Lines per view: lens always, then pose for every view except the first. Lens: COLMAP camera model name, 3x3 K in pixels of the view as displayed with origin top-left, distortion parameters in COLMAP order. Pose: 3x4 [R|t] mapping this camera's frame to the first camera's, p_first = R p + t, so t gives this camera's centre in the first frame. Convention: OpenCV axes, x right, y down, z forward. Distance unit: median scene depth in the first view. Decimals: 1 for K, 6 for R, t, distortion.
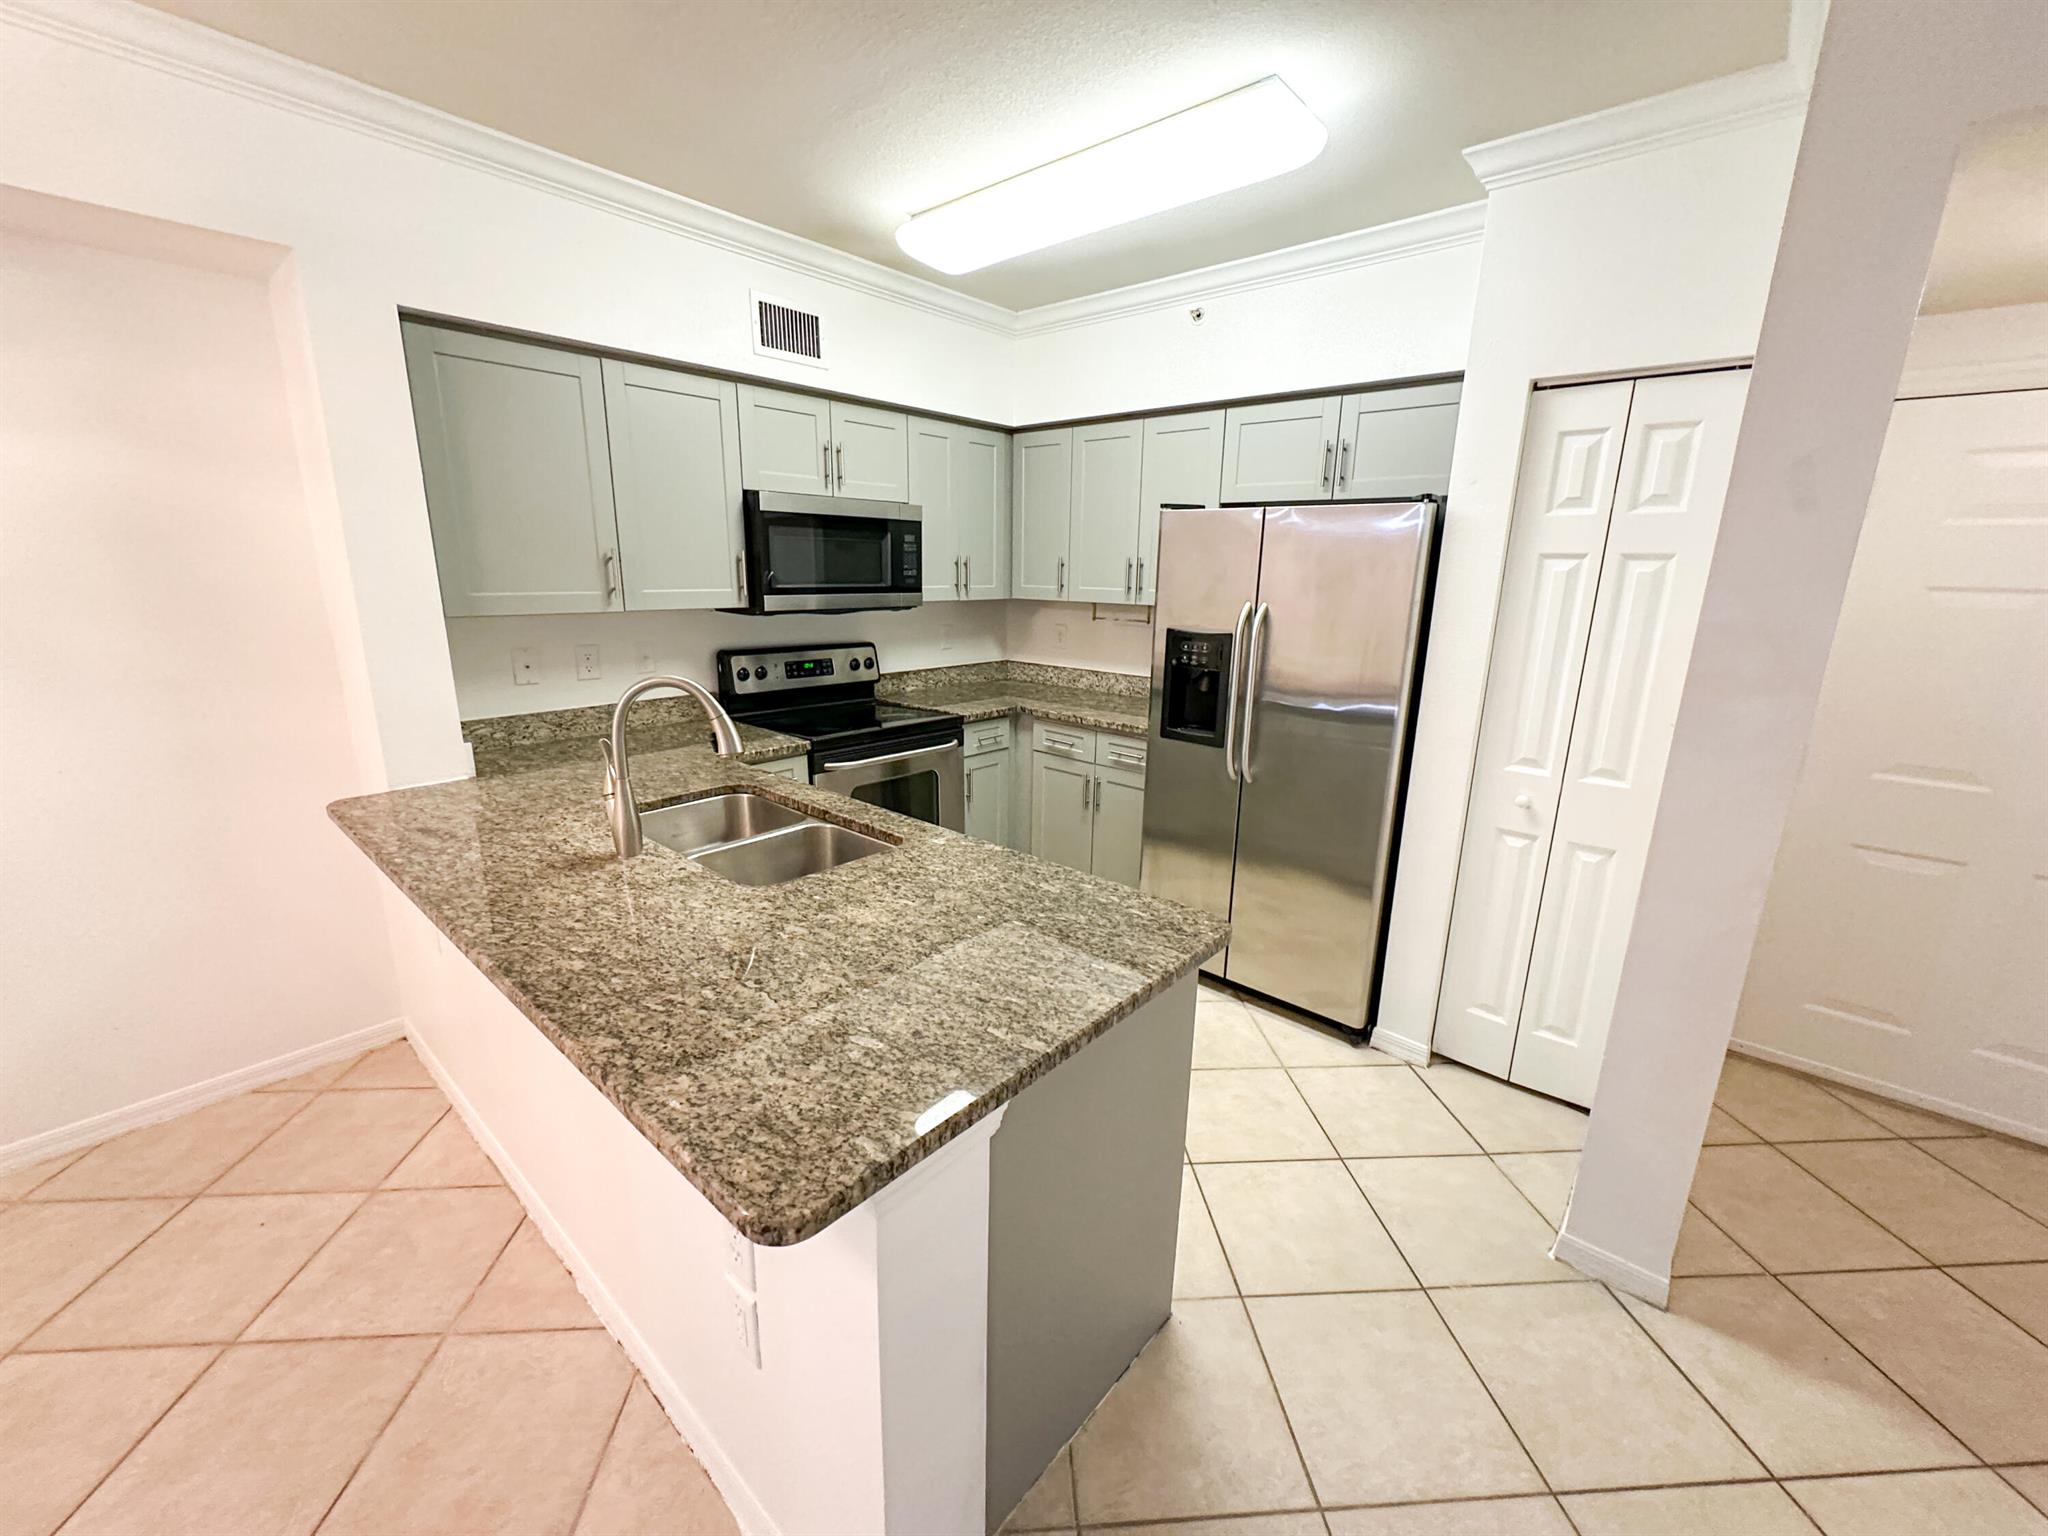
lens RADIAL K [[821.8, 0, 1027.6], [0, 821.8, 768.9], [0, 0, 1]] dist [-0.003982, 0.001141]
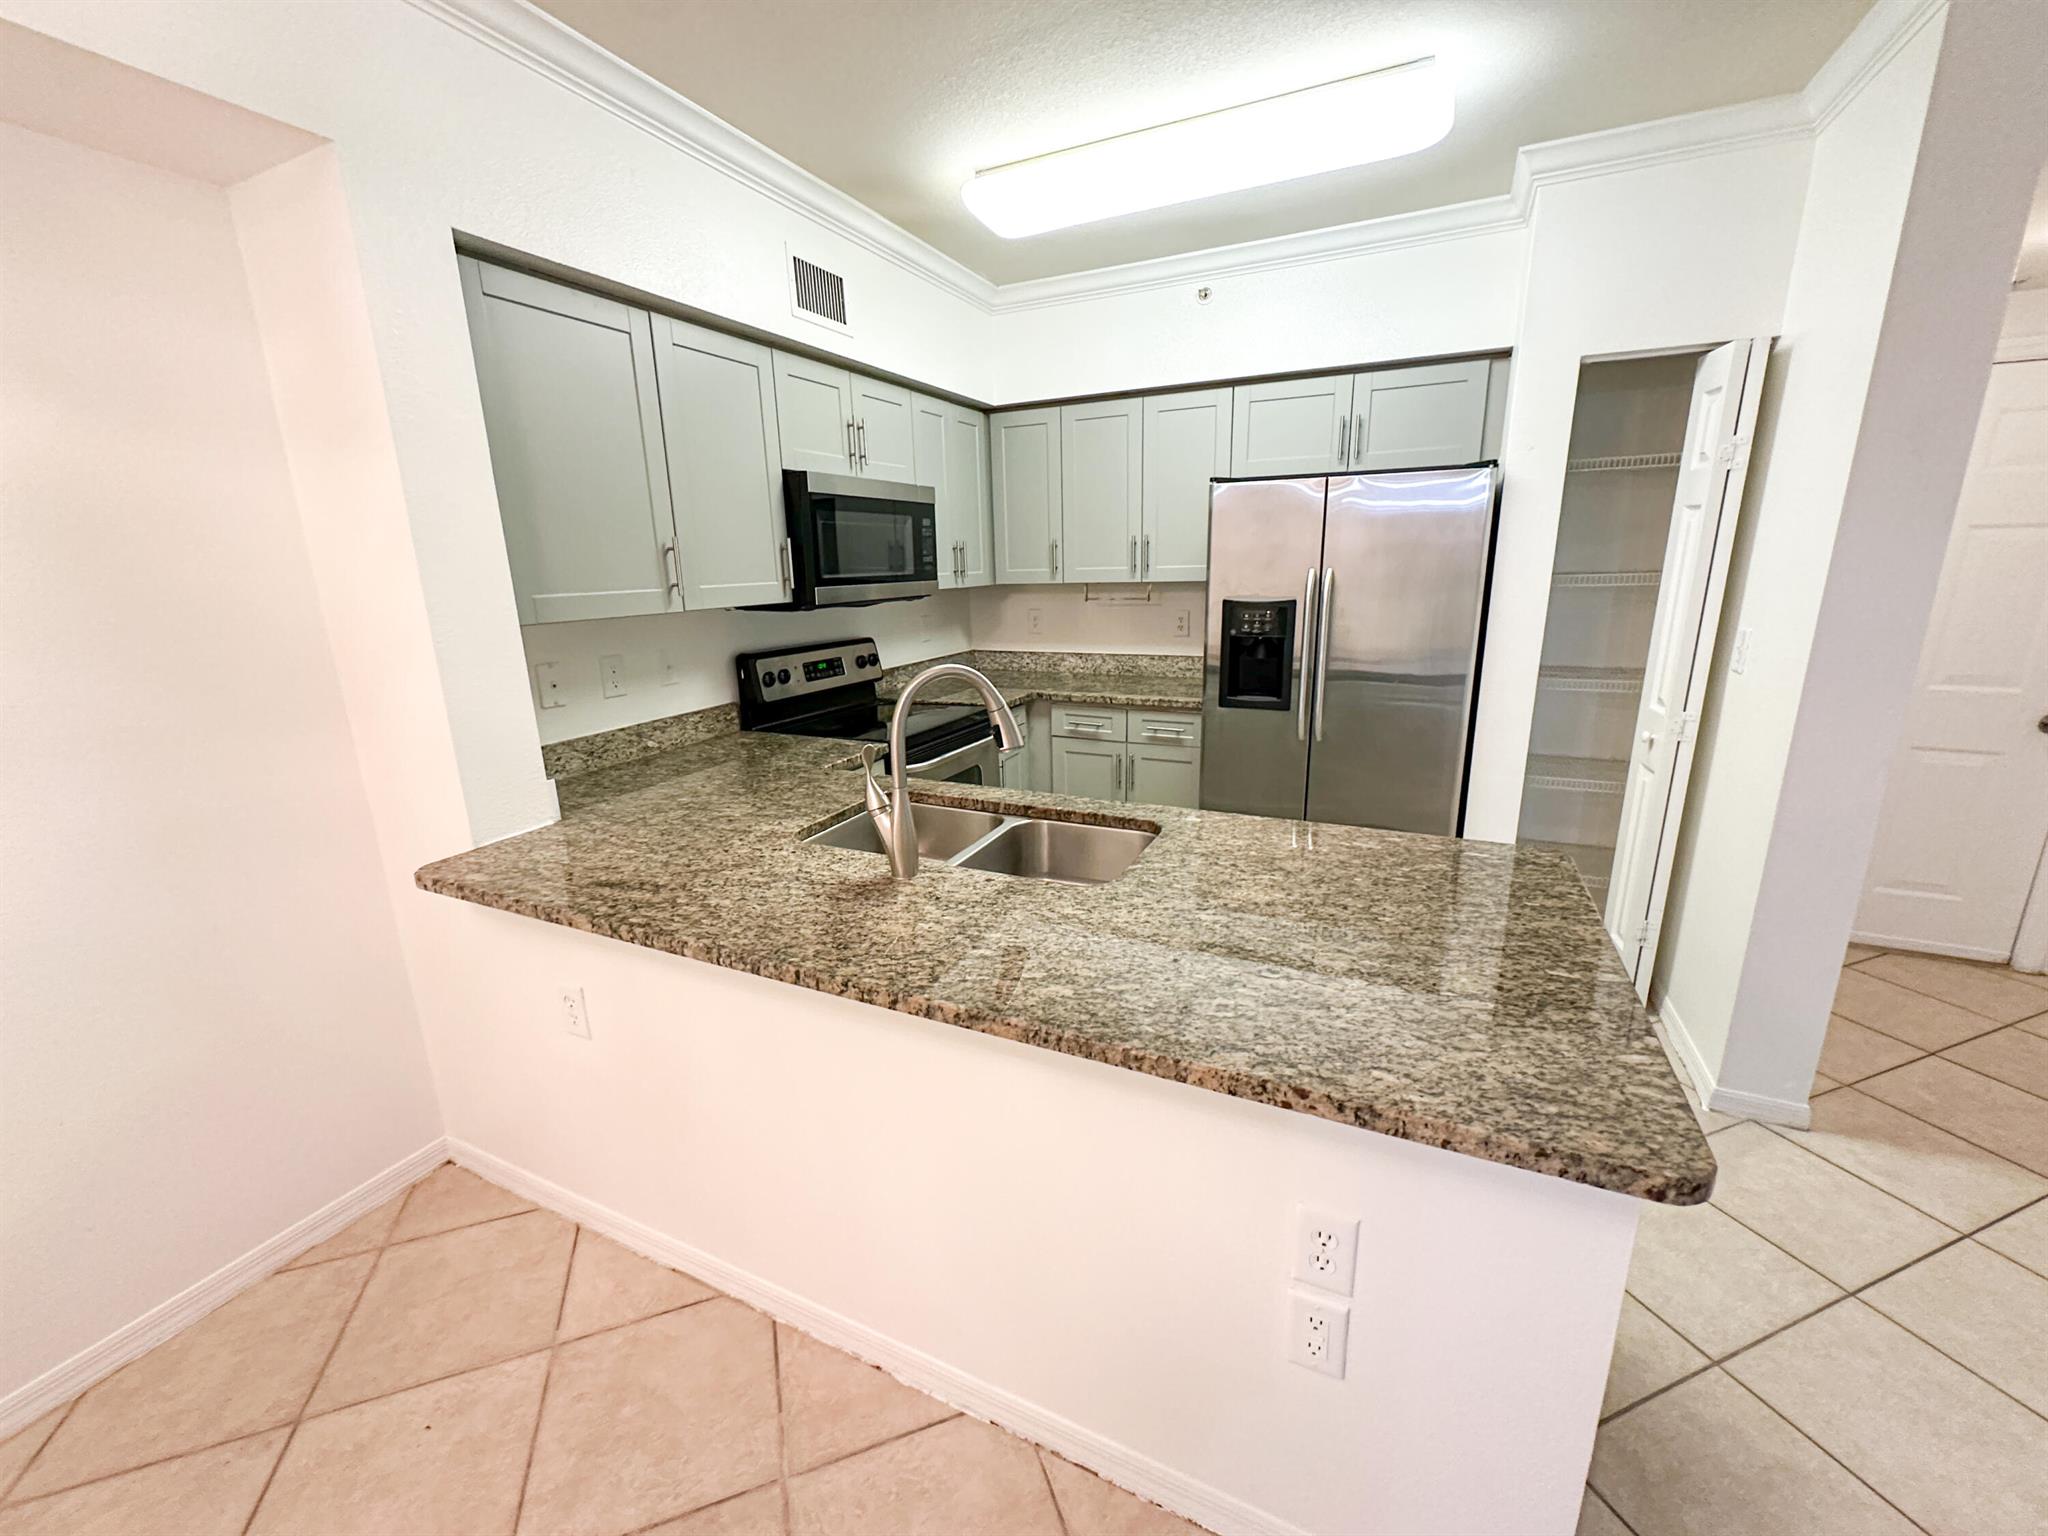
lens RADIAL K [[821.8, 0, 1023.4], [0, 821.8, 768.5], [0, 0, 1]] dist [-0.003982, 0.001141]
pose [[0.961343, -0.105986, 0.254140, -0.361954], [0.105185, 0.994311, 0.016780, -0.005706], [-0.254473, 0.010600, 0.967022, 0.078682]]
